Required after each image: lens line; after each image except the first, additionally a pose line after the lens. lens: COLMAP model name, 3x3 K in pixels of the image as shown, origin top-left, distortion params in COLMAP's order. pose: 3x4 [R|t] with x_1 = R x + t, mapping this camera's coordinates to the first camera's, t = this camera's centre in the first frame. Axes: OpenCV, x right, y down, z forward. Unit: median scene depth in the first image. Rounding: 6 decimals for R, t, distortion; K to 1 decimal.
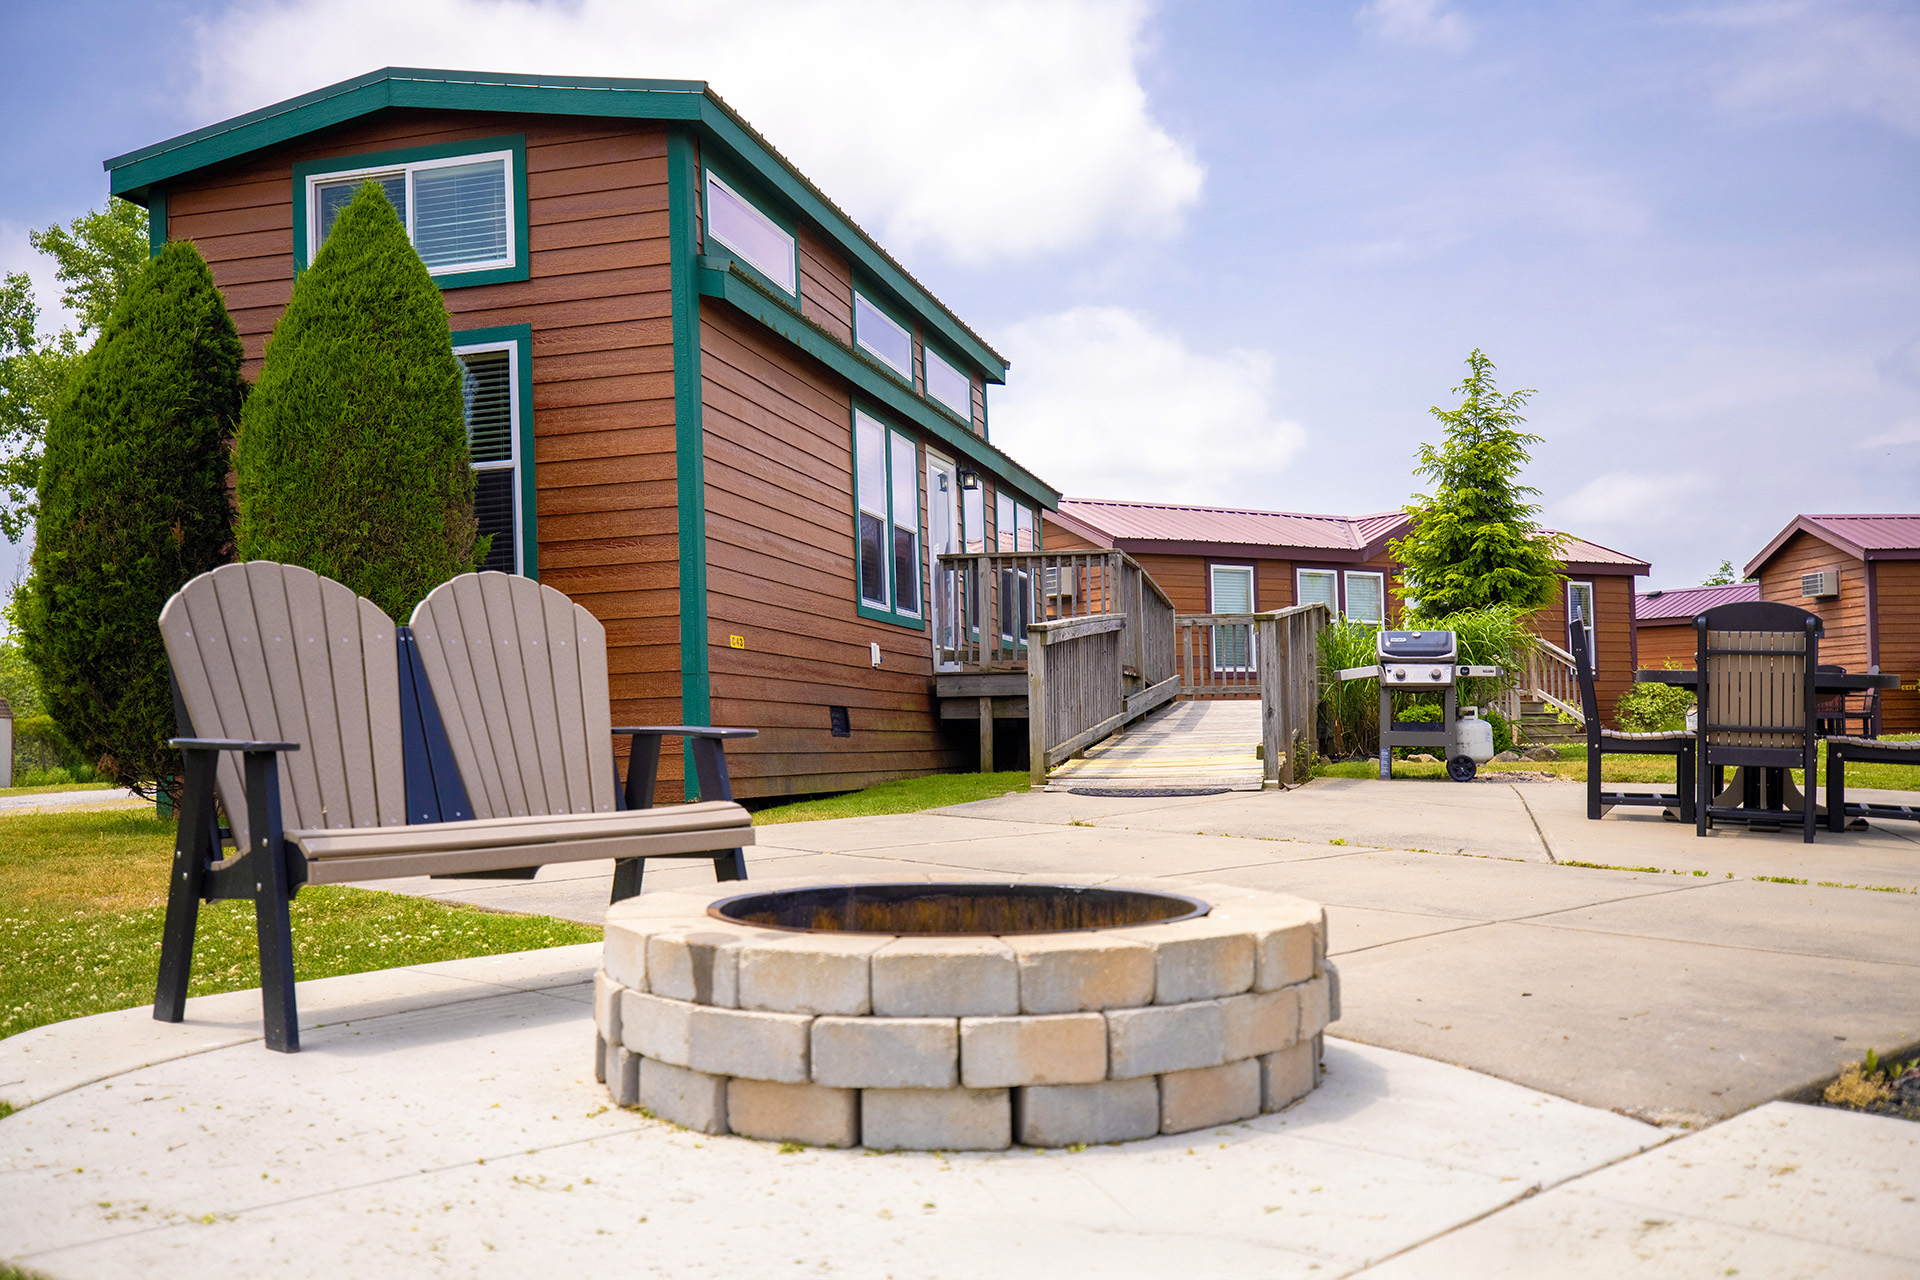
lens RADIAL K [[1813.9, 0, 960.0], [0, 1813.9, 640.0], [0, 0, 1]] dist [0.055993, 0.001050]
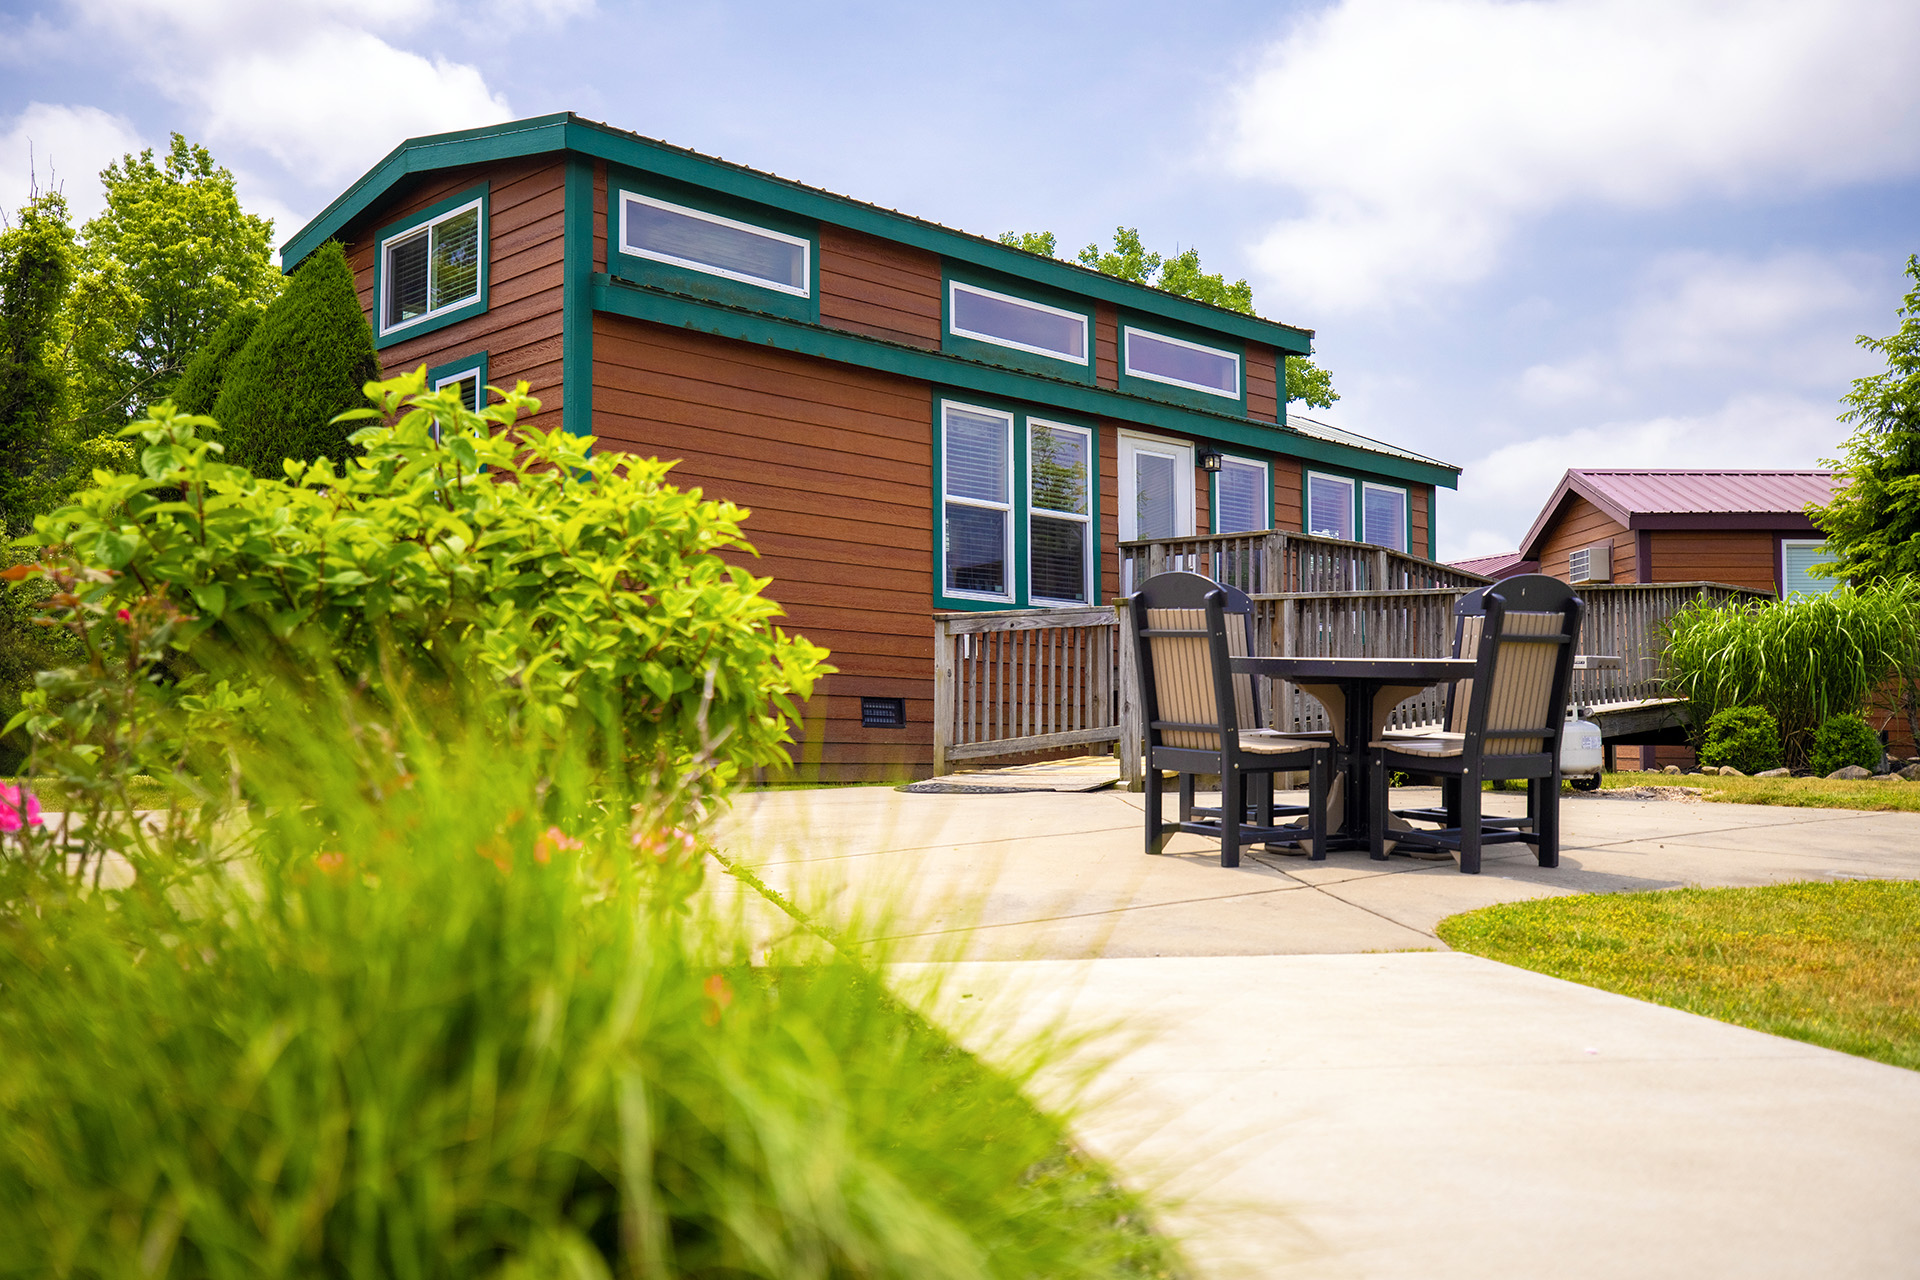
lens RADIAL K [[1813.9, 0, 960.0], [0, 1813.9, 640.0], [0, 0, 1]] dist [0.055993, 0.001050]
pose [[0.857511, -0.007409, -0.514412, 0.475583], [0.007629, 0.999969, -0.001685, 0.006293], [0.514409, -0.002479, 0.857541, 0.154569]]
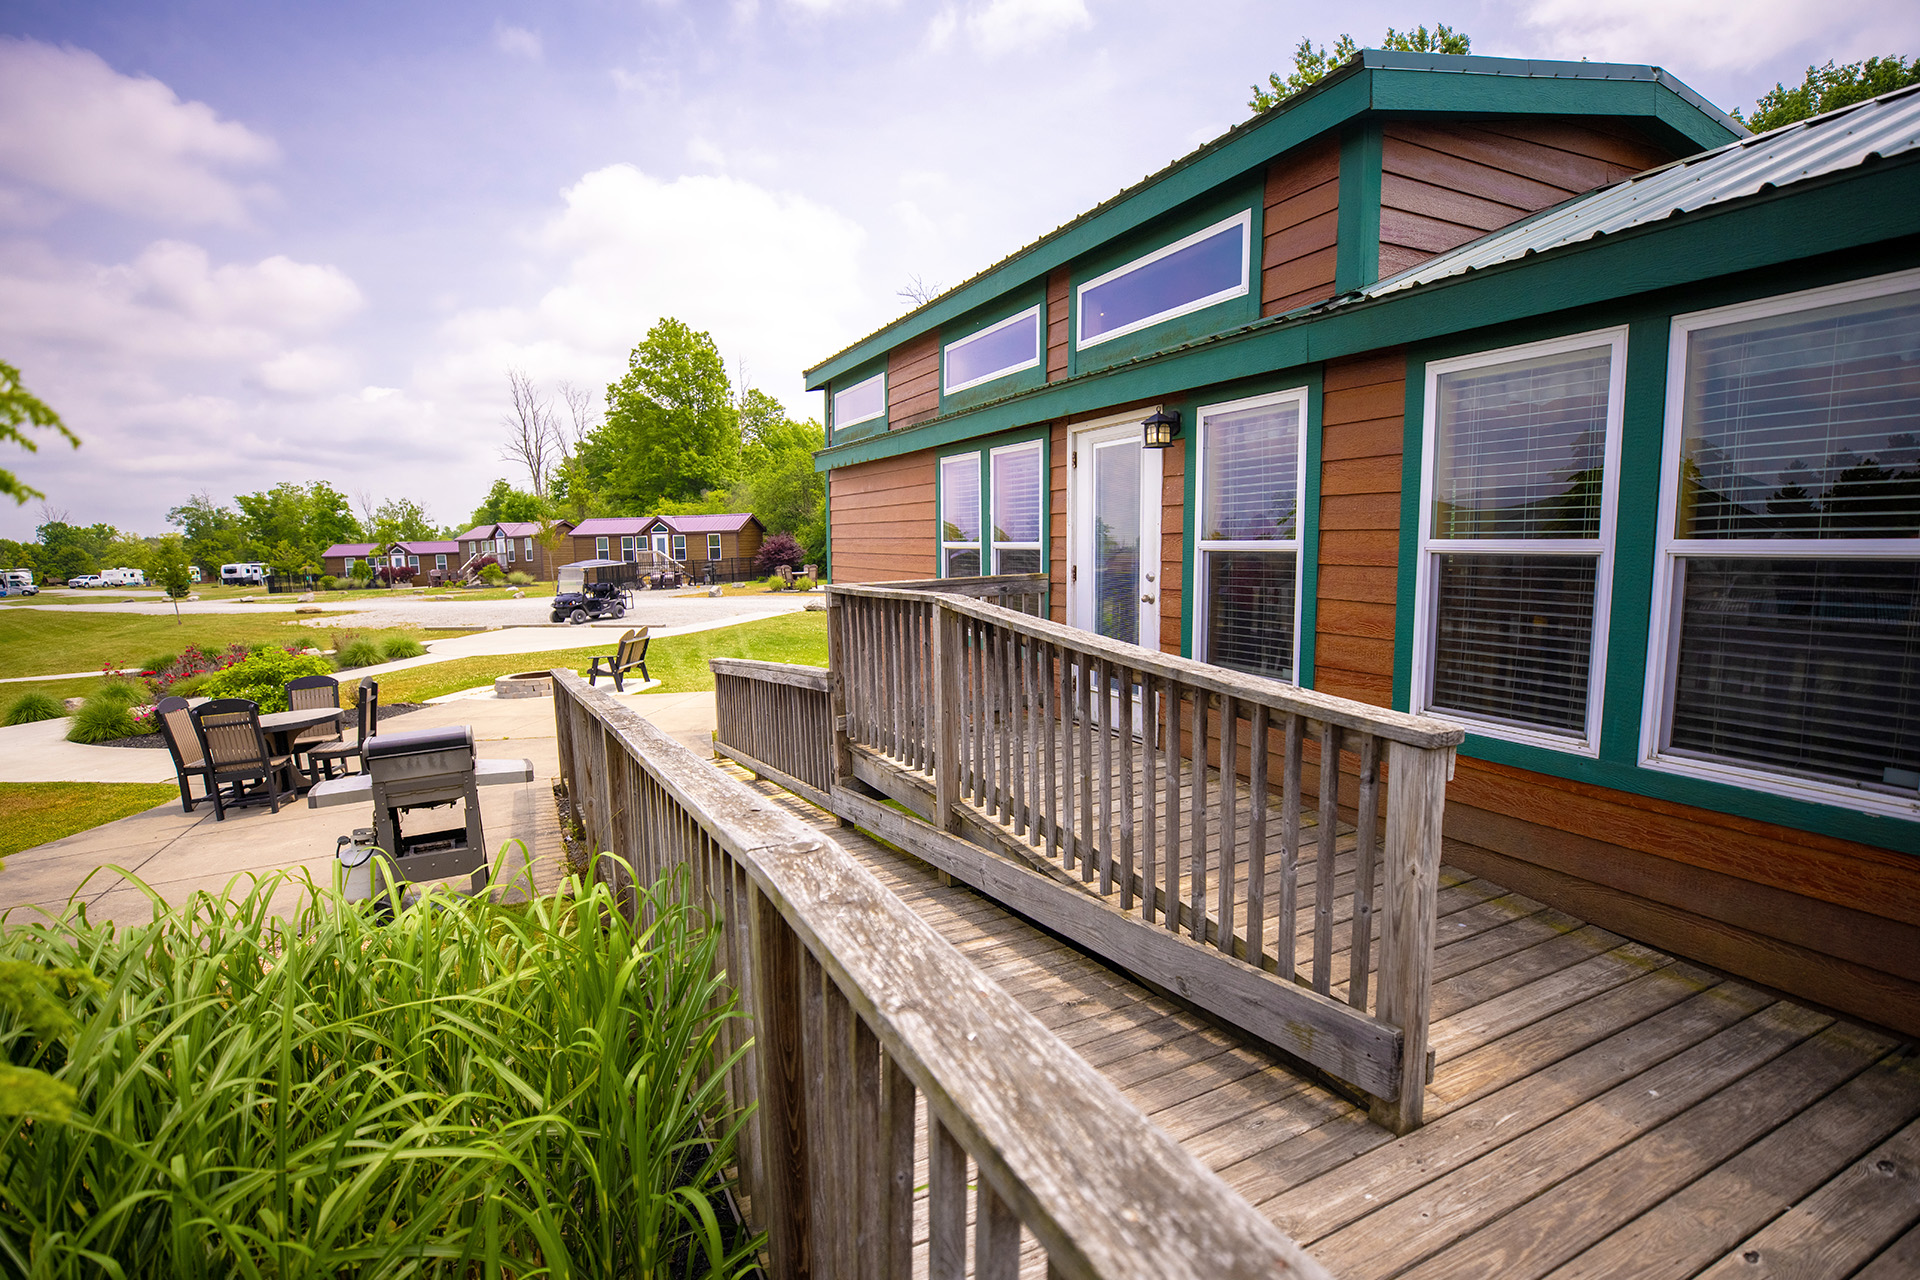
lens RADIAL K [[929.6, 0, 960.0], [0, 929.6, 640.0], [0, 0, 1]] dist [-0.000289, 0.000074]
pose [[-0.749678, 0.144998, -0.645723, 0.336943], [0.105334, 0.989408, 0.099881, -0.073507], [0.653366, 0.006862, -0.757011, 1.497919]]
